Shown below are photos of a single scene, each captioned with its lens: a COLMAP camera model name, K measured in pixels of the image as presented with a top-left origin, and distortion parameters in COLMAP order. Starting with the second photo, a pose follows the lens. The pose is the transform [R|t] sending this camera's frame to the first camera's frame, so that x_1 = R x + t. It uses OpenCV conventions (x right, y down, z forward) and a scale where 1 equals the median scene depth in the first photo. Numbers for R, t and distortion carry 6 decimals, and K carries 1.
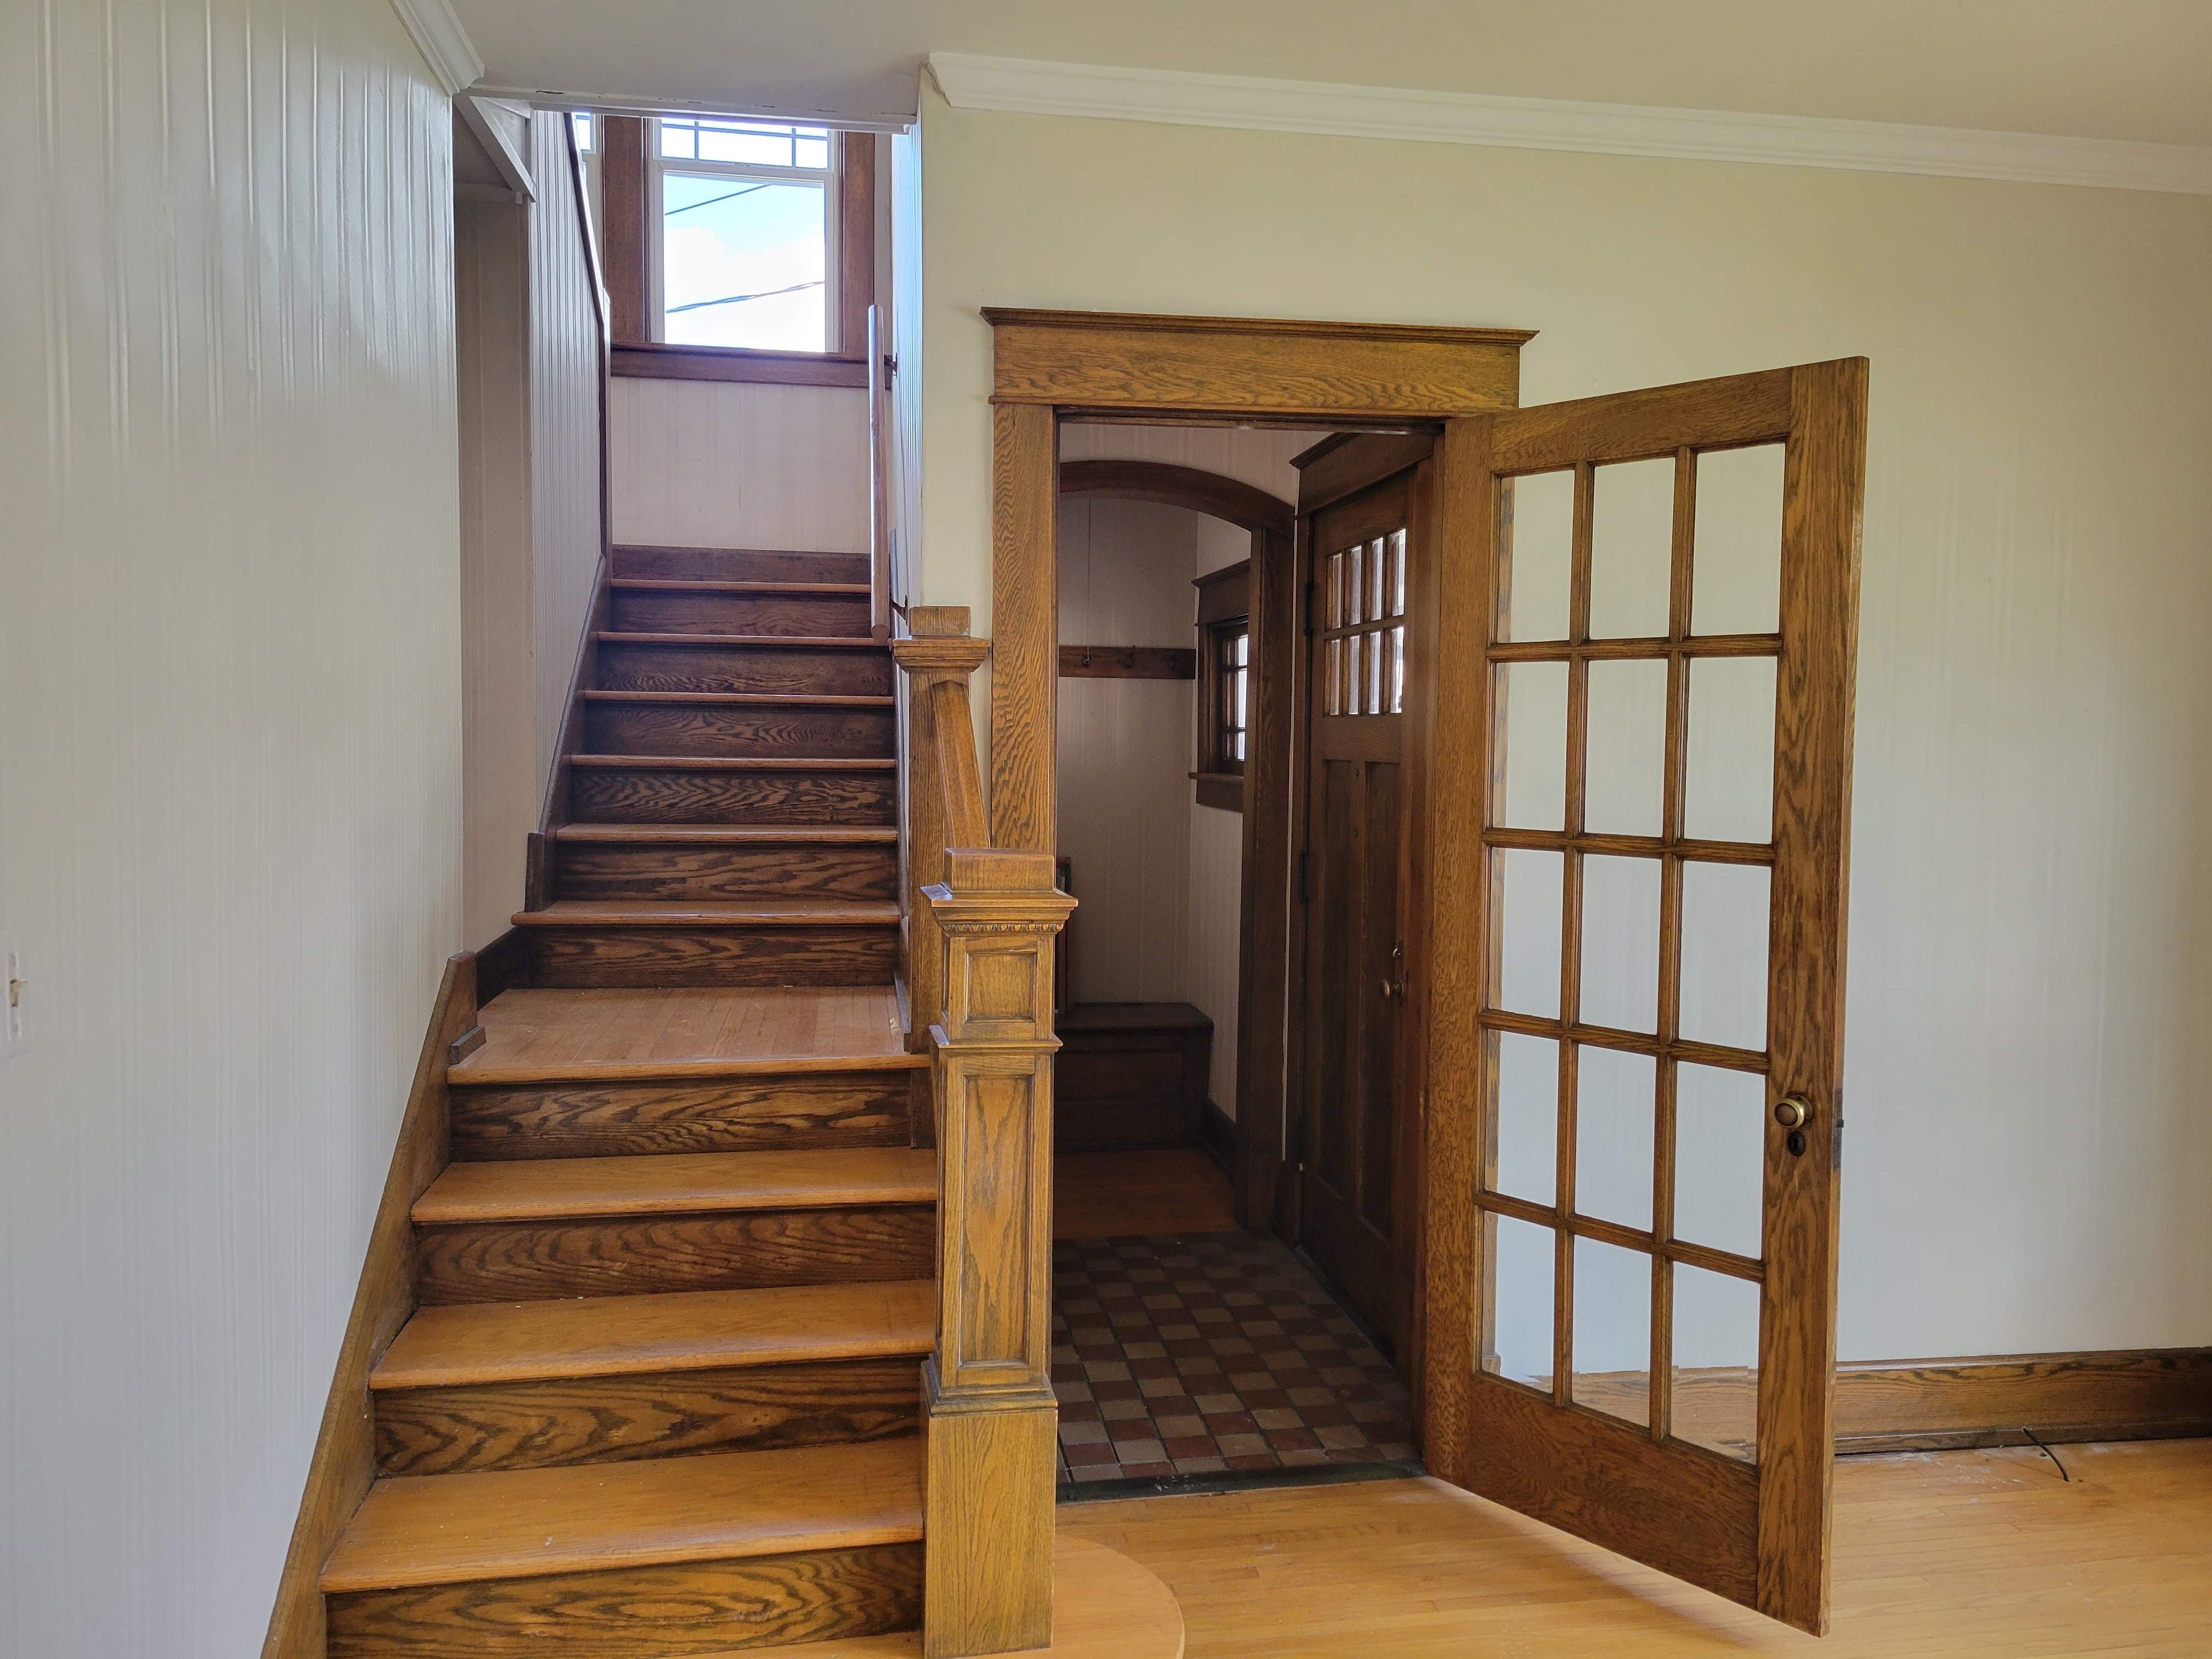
lens RADIAL K [[1657.0, 0, 1105.3], [0, 1657.0, 828.7], [0, 0, 1]] dist [0.055316, -0.033606]
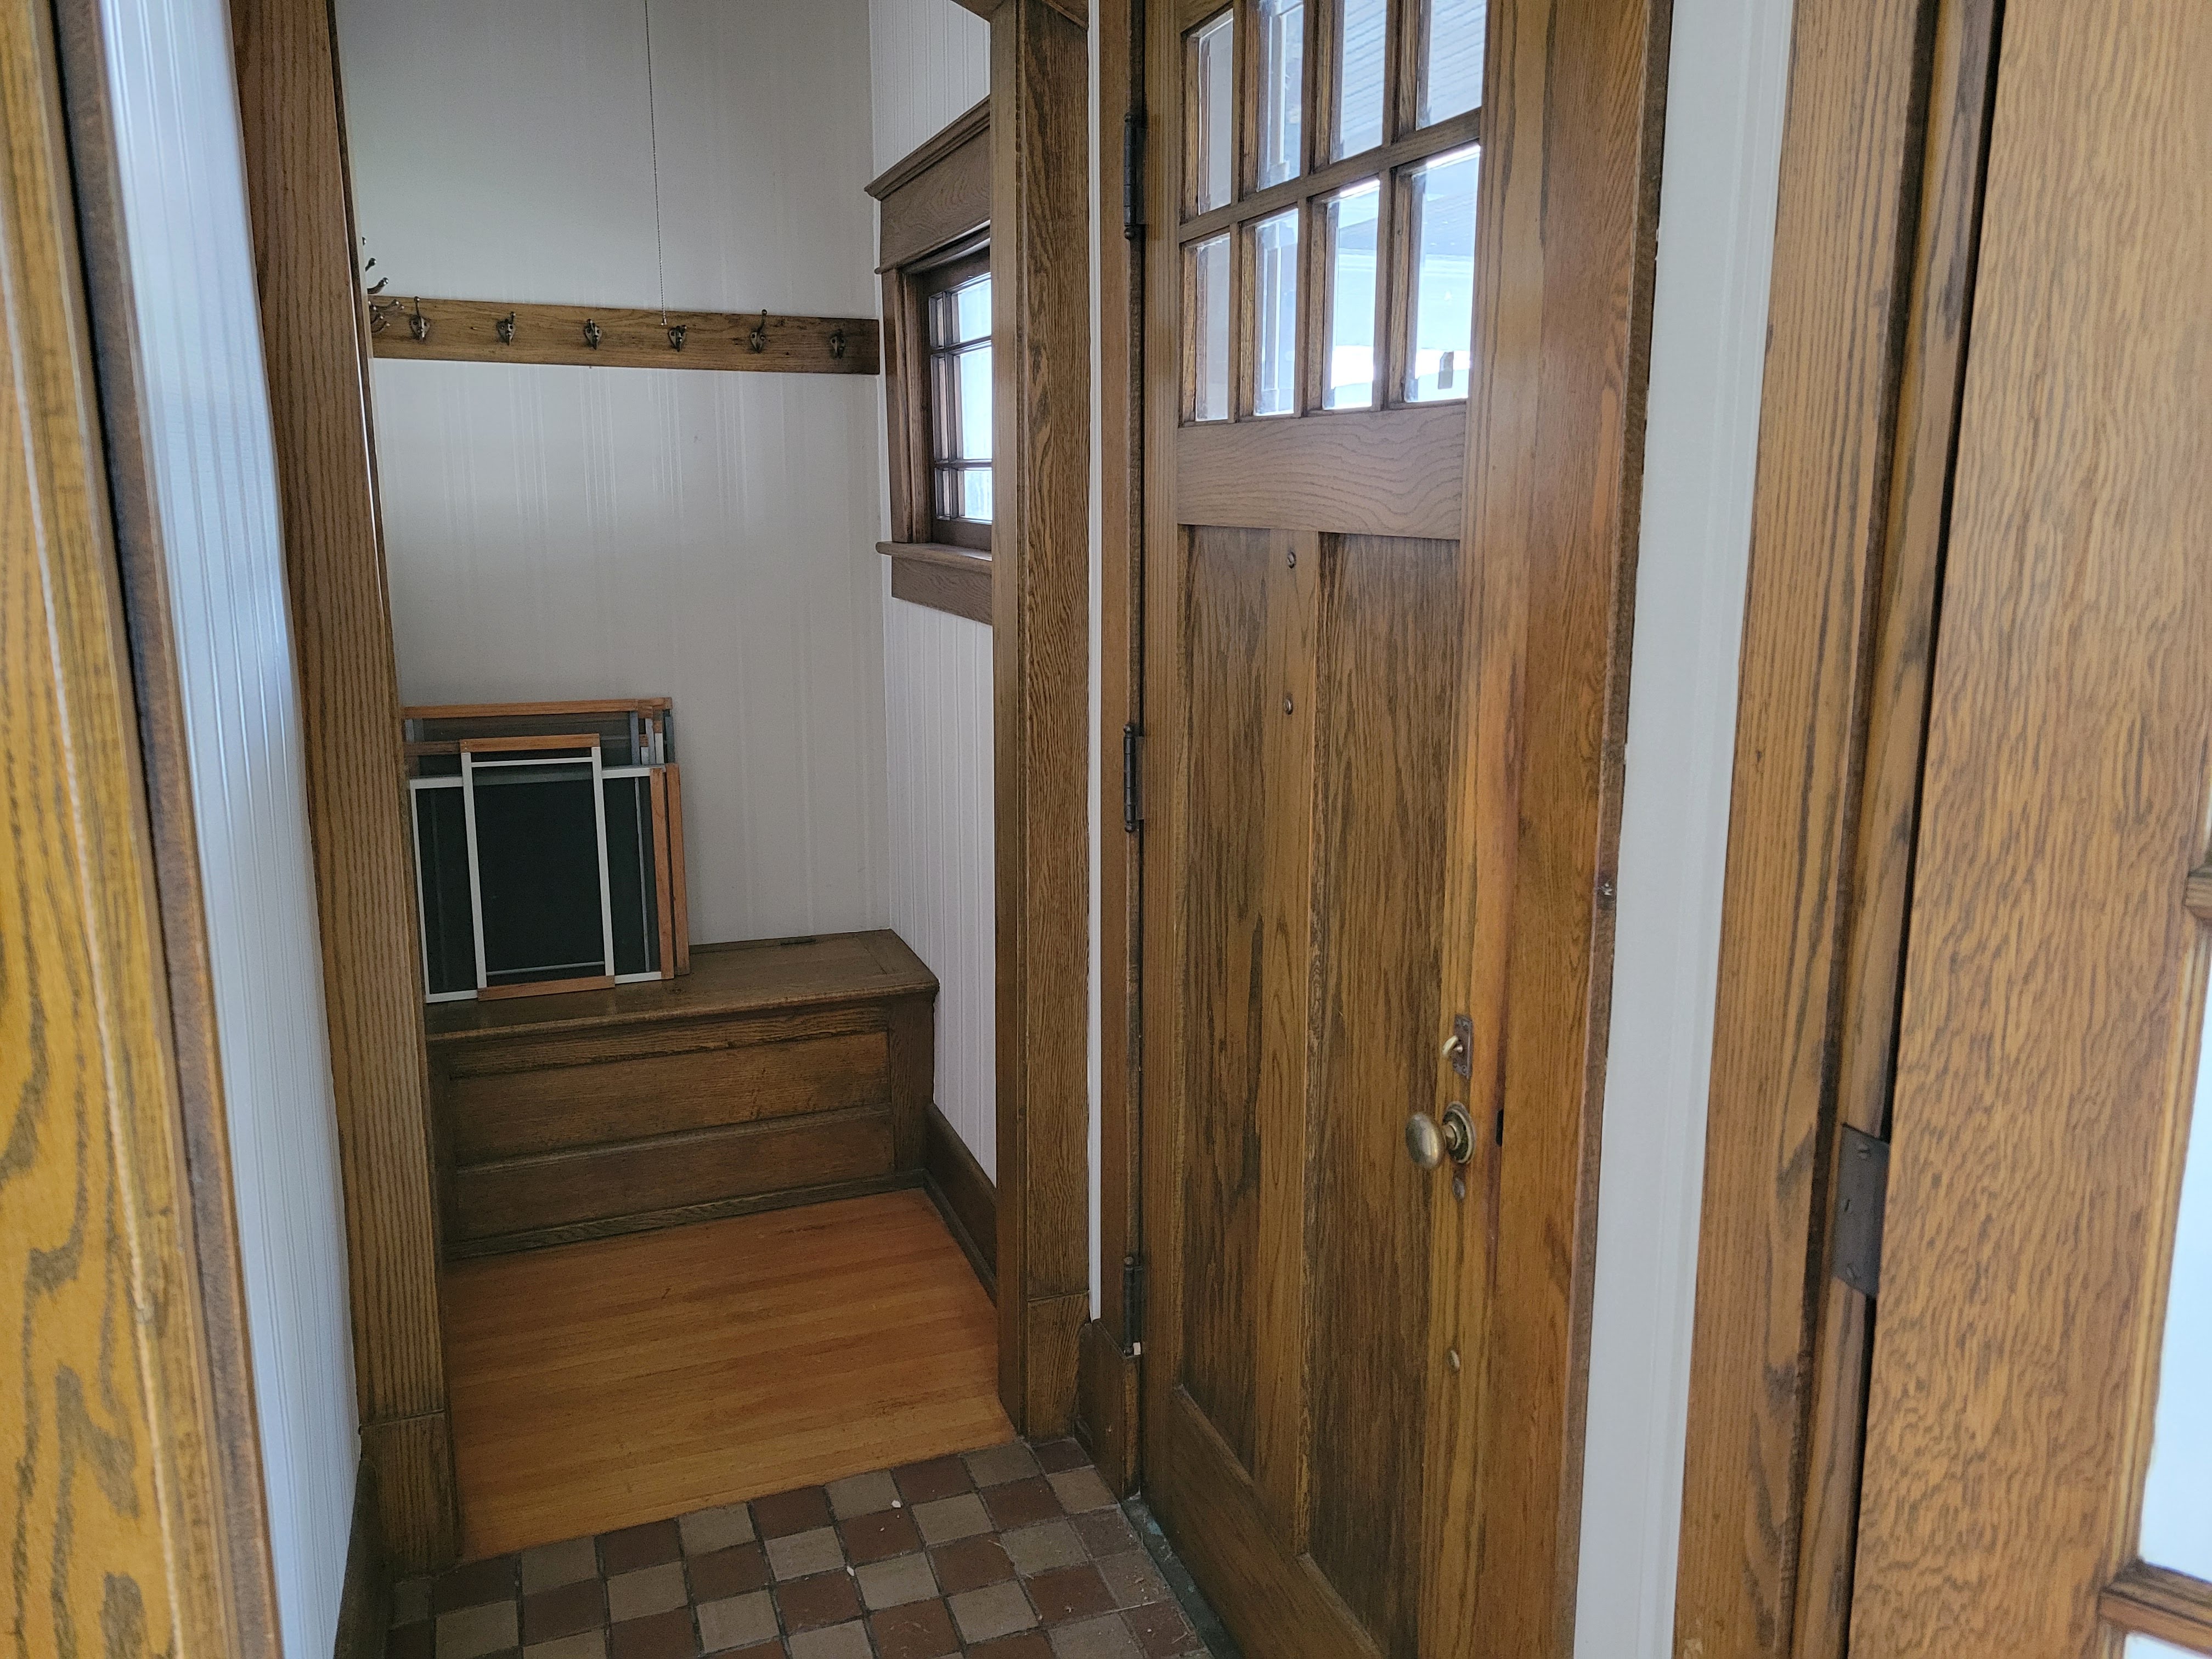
lens RADIAL K [[1657.0, 0, 1115.3], [0, 1657.0, 822.8], [0, 0, 1]] dist [0.055316, -0.033606]
pose [[0.981215, -0.049189, 0.186540, 0.024064], [0.021124, 0.988528, 0.149556, -0.026785], [-0.191757, -0.142806, 0.970997, 0.506682]]
